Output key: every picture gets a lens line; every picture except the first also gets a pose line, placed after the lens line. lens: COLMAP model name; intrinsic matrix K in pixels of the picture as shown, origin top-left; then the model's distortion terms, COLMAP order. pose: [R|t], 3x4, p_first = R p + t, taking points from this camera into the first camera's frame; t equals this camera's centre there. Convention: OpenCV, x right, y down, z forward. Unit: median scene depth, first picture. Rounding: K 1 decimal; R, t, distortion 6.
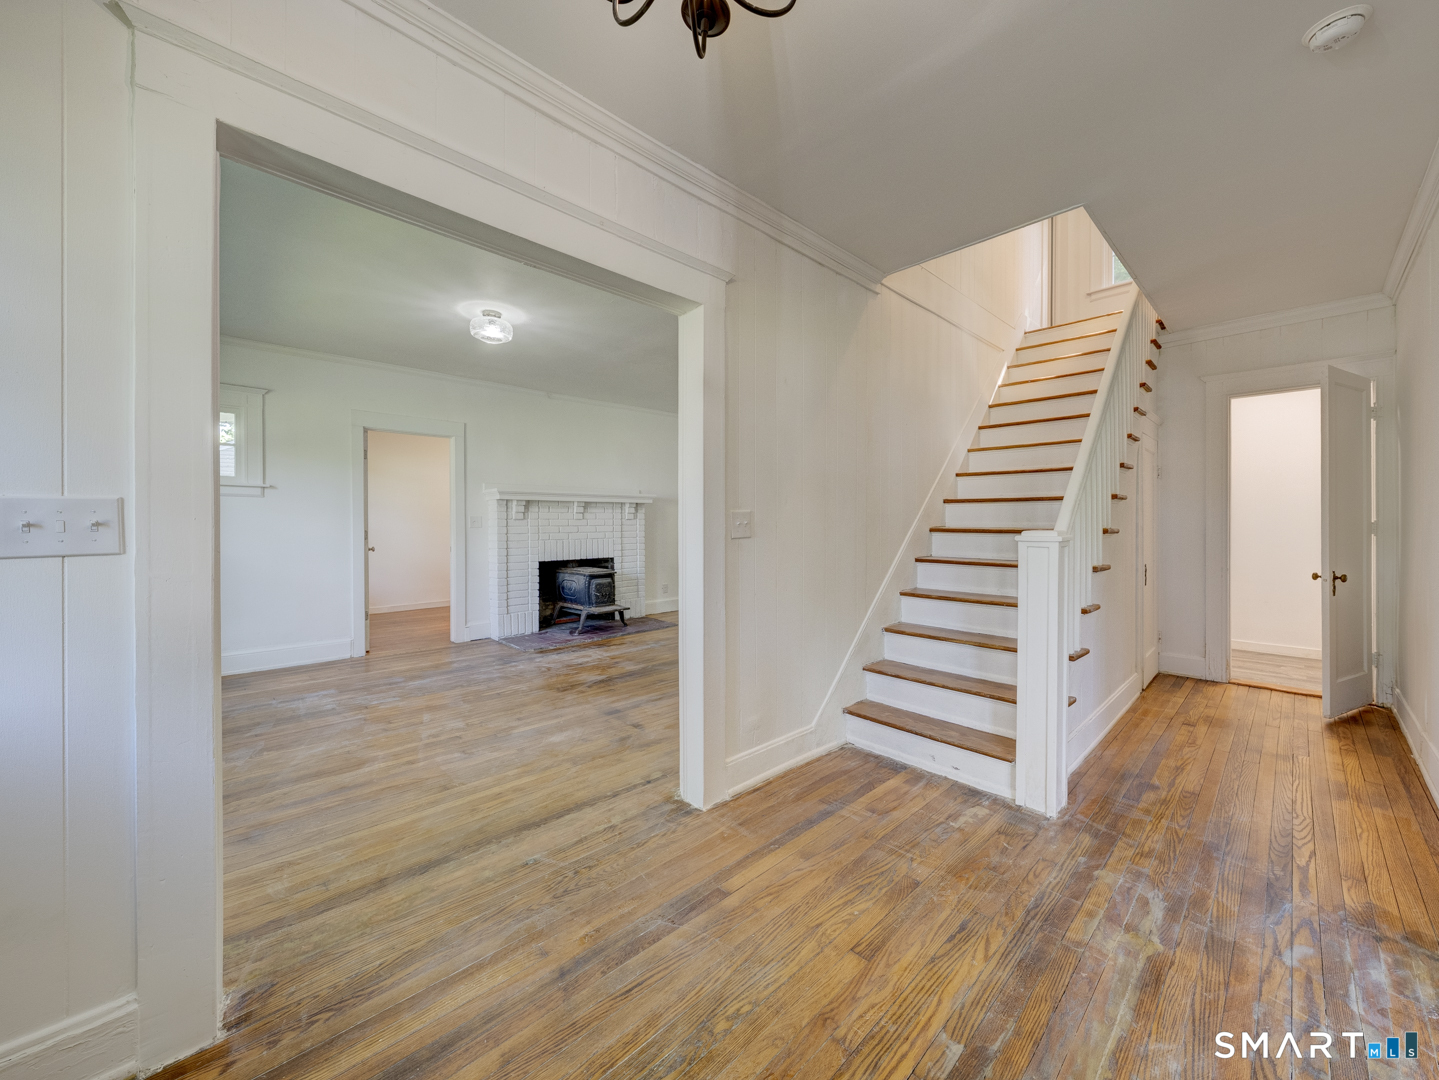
lens RADIAL K [[554.0, 0, 696.4], [0, 554.0, 547.0], [0, 0, 1]] dist [-0.002647, 0.000360]
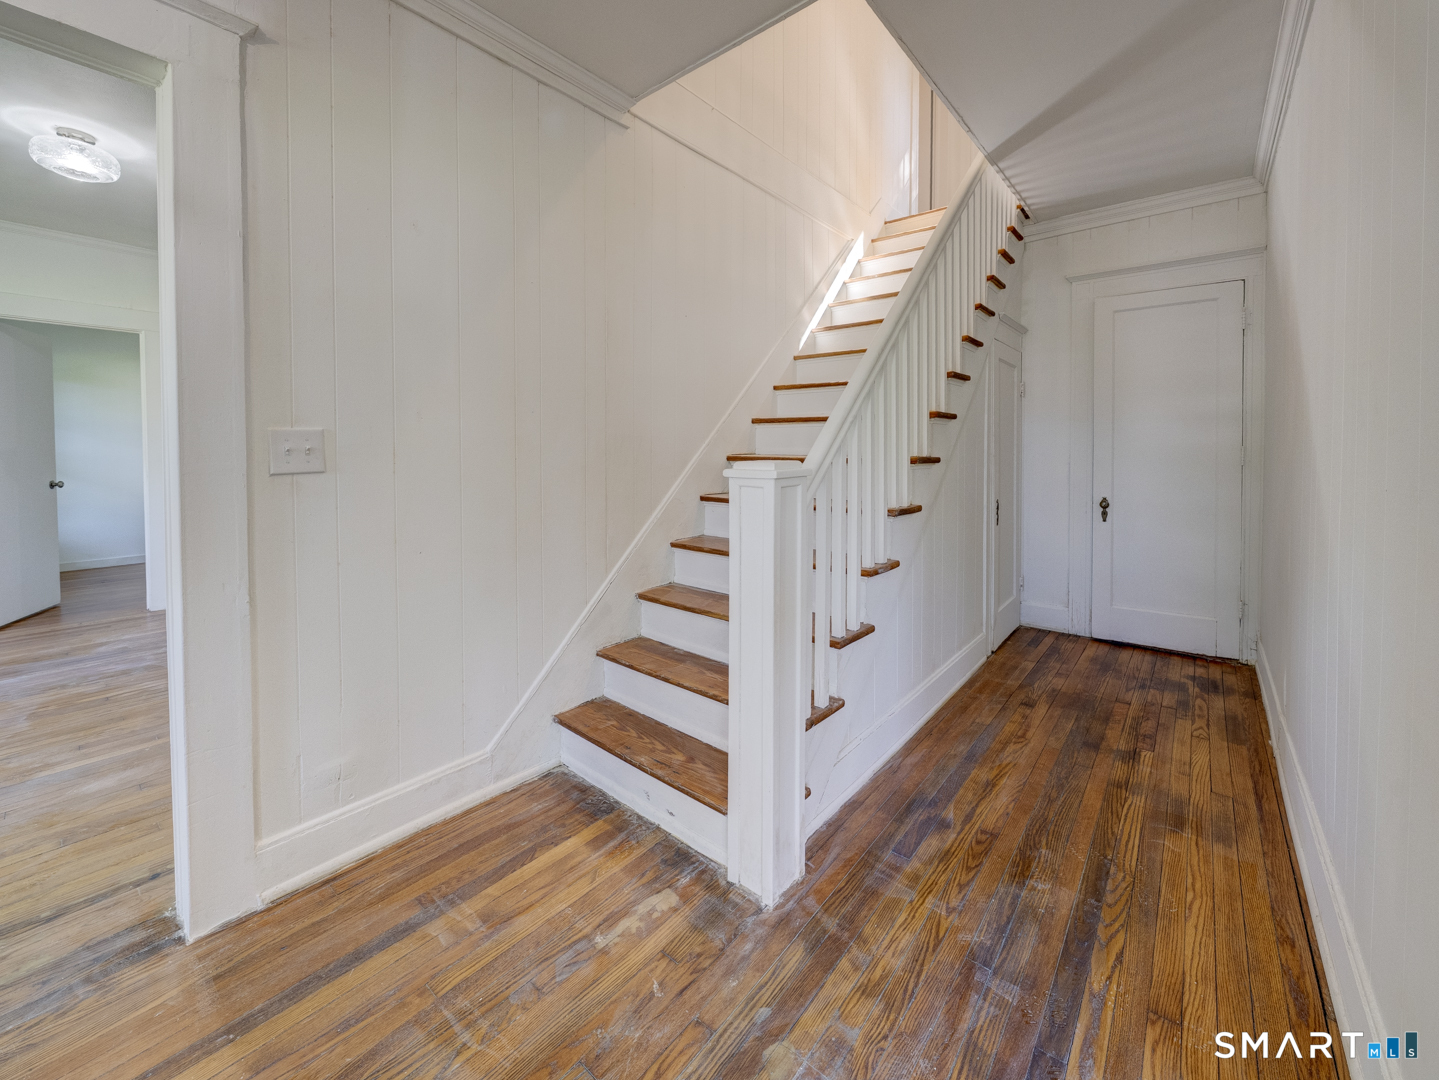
lens RADIAL K [[568.2, 0, 717.6], [0, 568.2, 485.9], [0, 0, 1]] dist [-0.003738, -0.000089]
pose [[0.992901, -0.006460, 0.118771, 0.441806], [0.004183, 0.999803, 0.019406, -0.011396], [-0.118873, -0.018772, 0.992732, 0.313465]]
